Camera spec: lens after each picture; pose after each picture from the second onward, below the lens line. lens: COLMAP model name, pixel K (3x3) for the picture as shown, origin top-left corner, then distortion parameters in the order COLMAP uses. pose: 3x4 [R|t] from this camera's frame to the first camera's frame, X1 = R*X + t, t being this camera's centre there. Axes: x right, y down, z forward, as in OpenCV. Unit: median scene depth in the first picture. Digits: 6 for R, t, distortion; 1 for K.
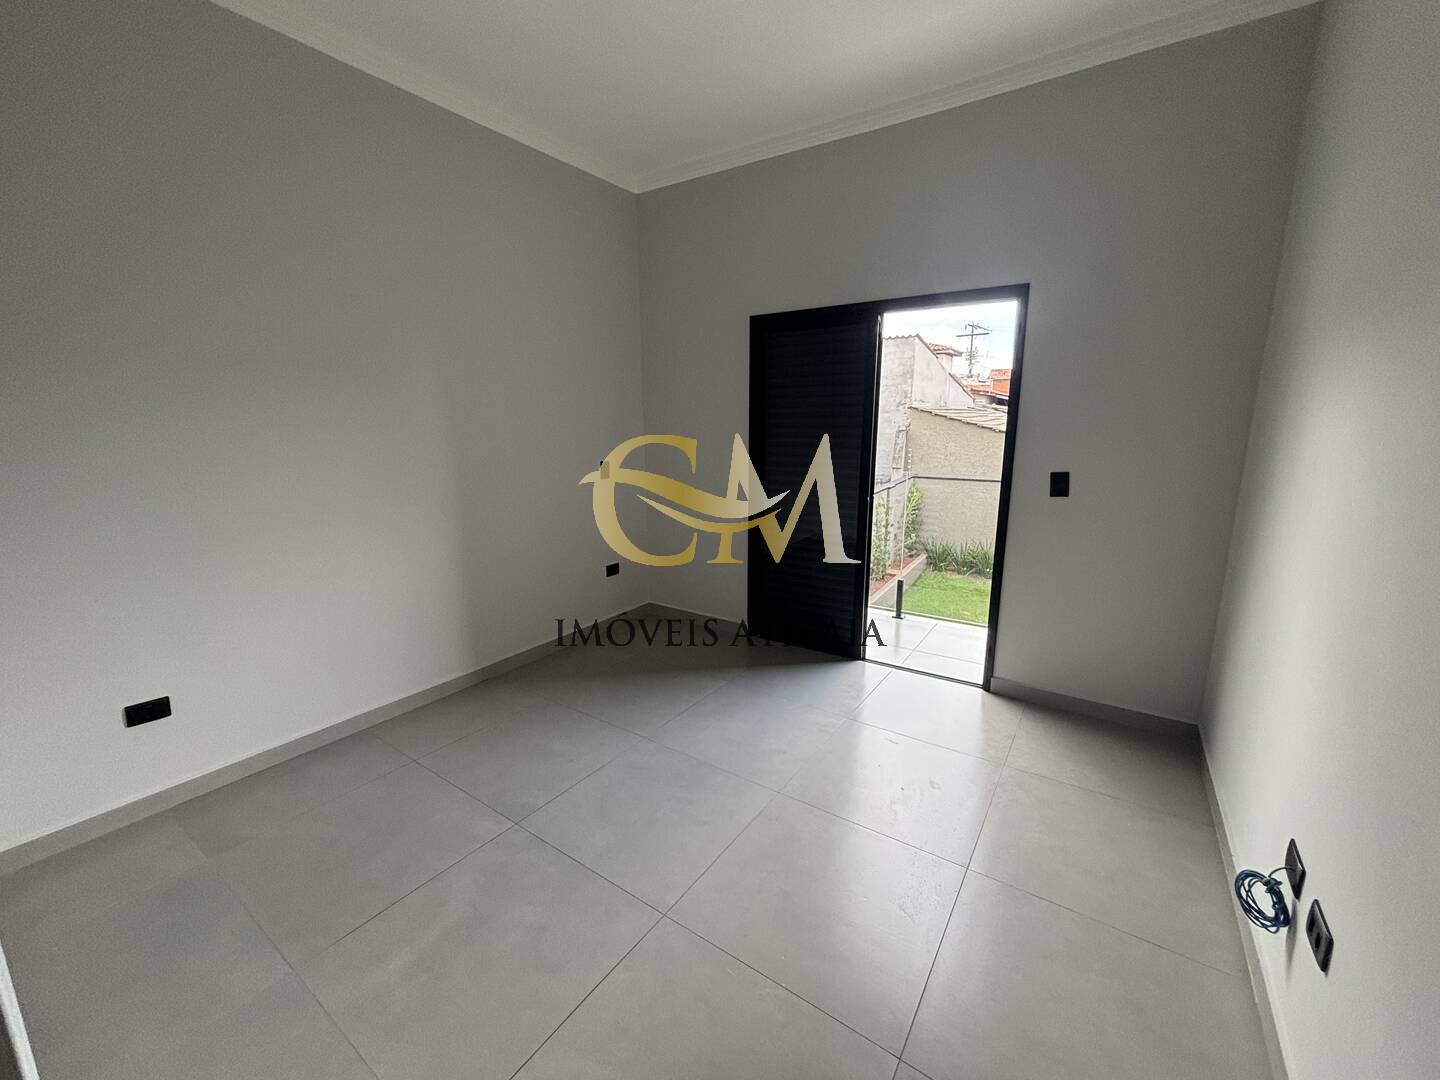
lens RADIAL K [[584.6, 0, 720.0], [0, 584.6, 540.0], [0, 0, 1]] dist [-0.000383, 0.000054]
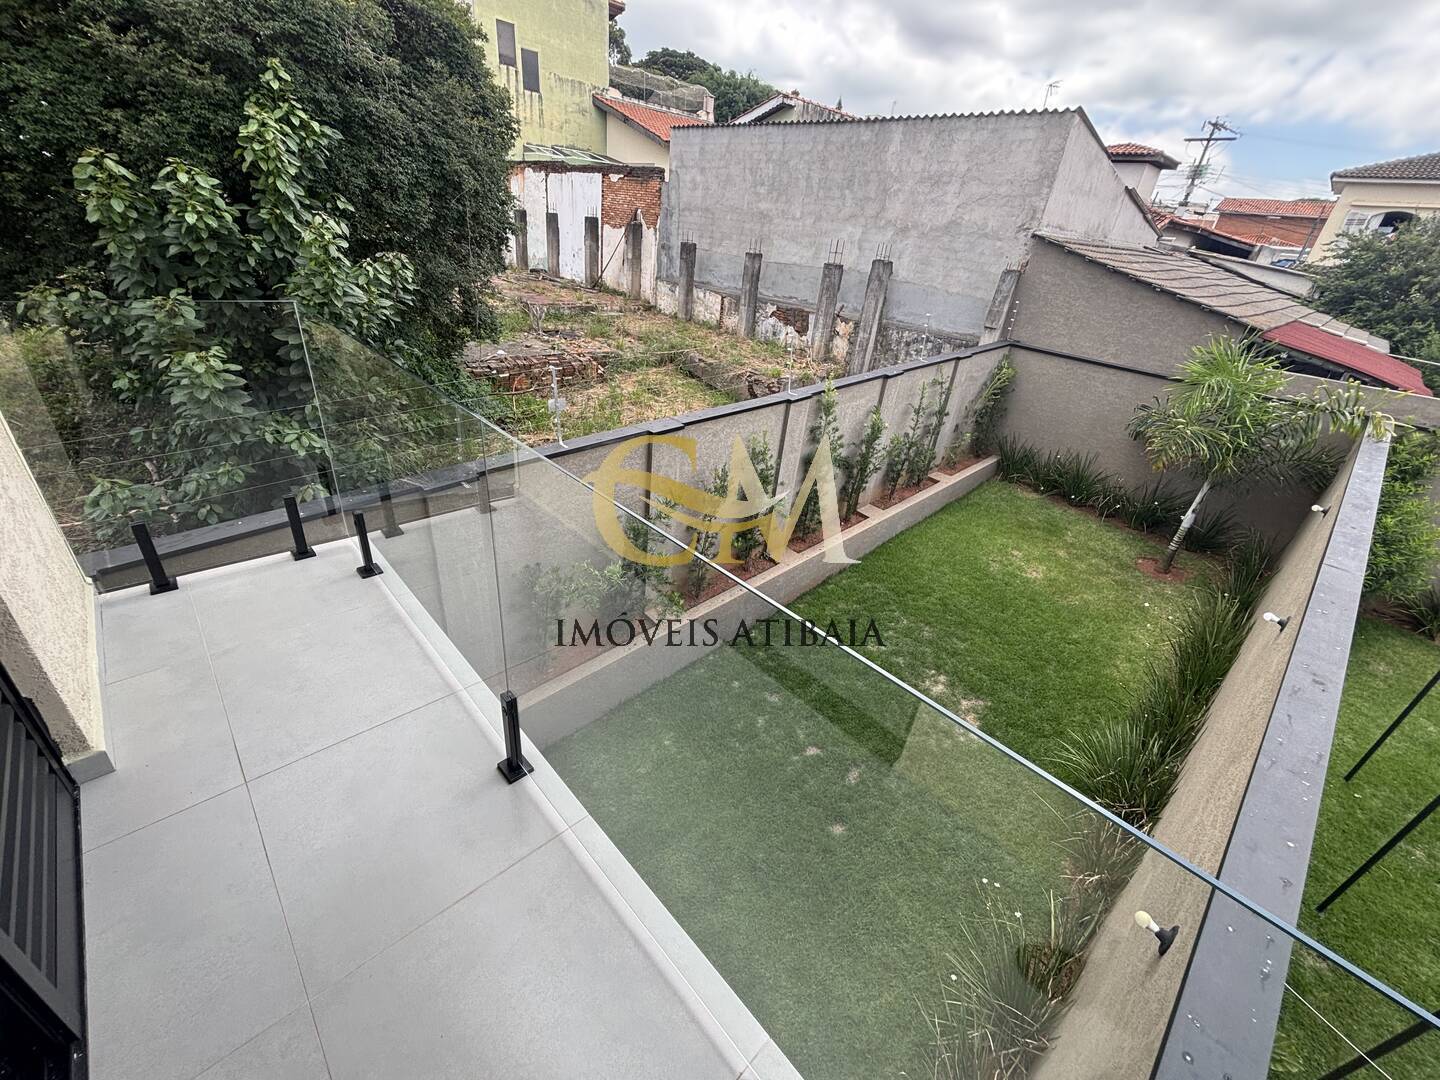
lens RADIAL K [[584.6, 0, 720.0], [0, 584.6, 540.0], [0, 0, 1]] dist [-0.000383, 0.000054]
pose [[0.970403, 0.189427, -0.149787, 0.378918], [-0.138448, 0.944590, 0.297626, -0.126770], [0.197865, -0.268079, 0.942859, 0.550344]]
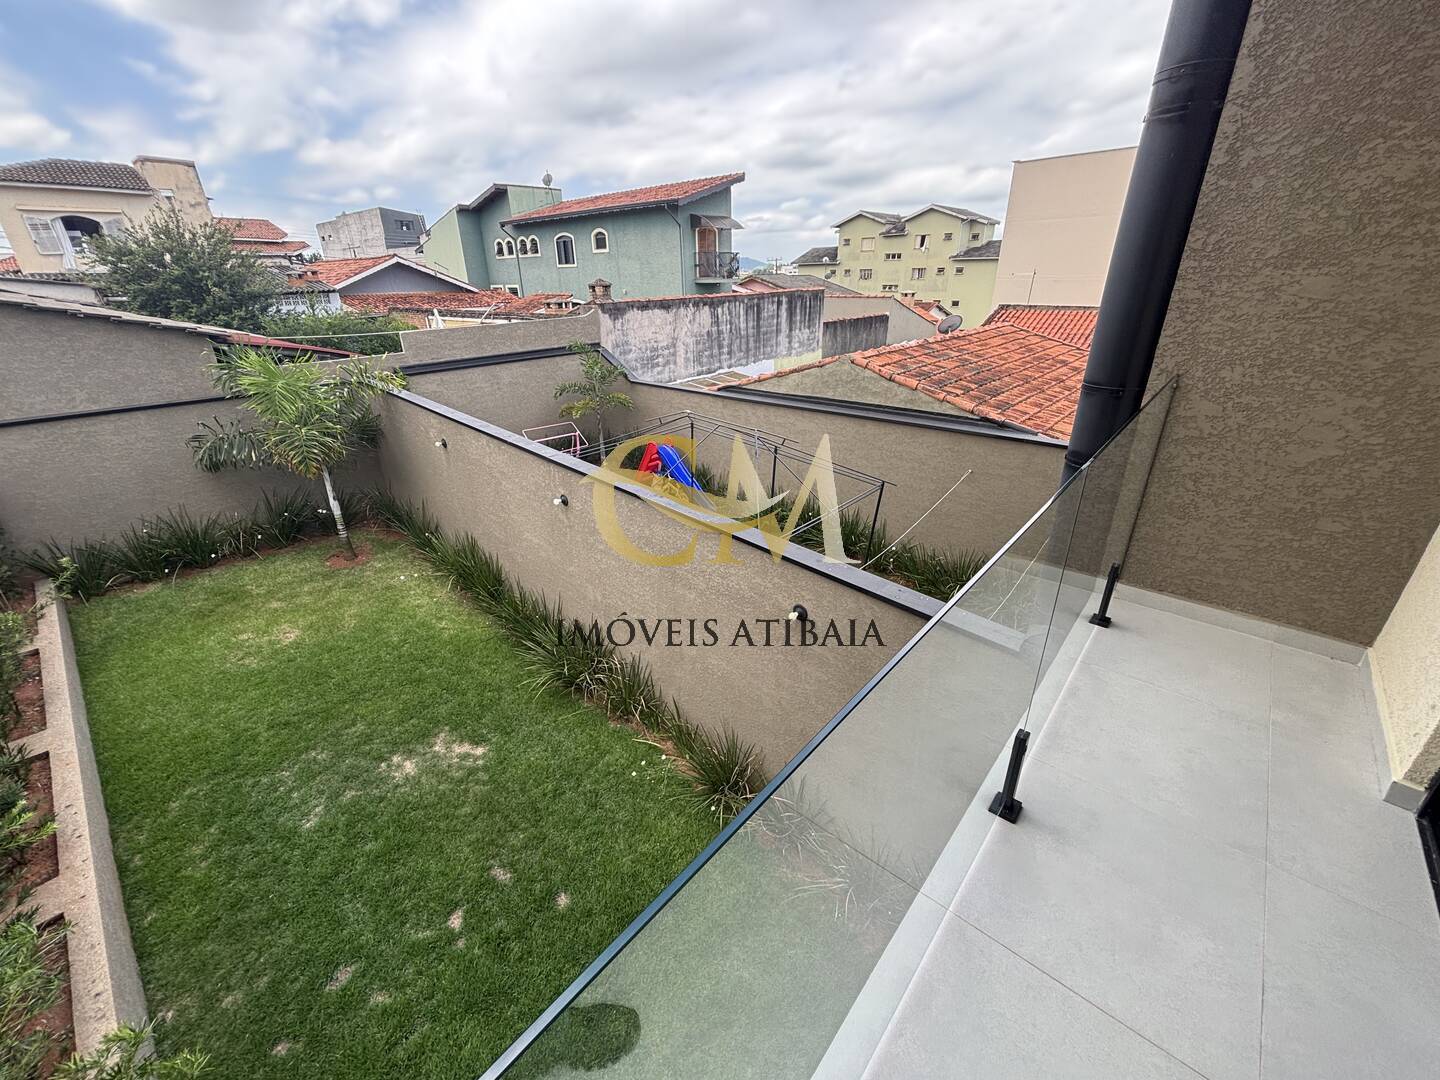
lens RADIAL K [[584.6, 0, 720.0], [0, 584.6, 540.0], [0, 0, 1]] dist [-0.000383, 0.000054]
pose [[0.134246, -0.405546, 0.904163, -0.030667], [0.218262, 0.902116, 0.372221, -0.181197], [-0.966613, 0.147376, 0.209620, 0.877942]]
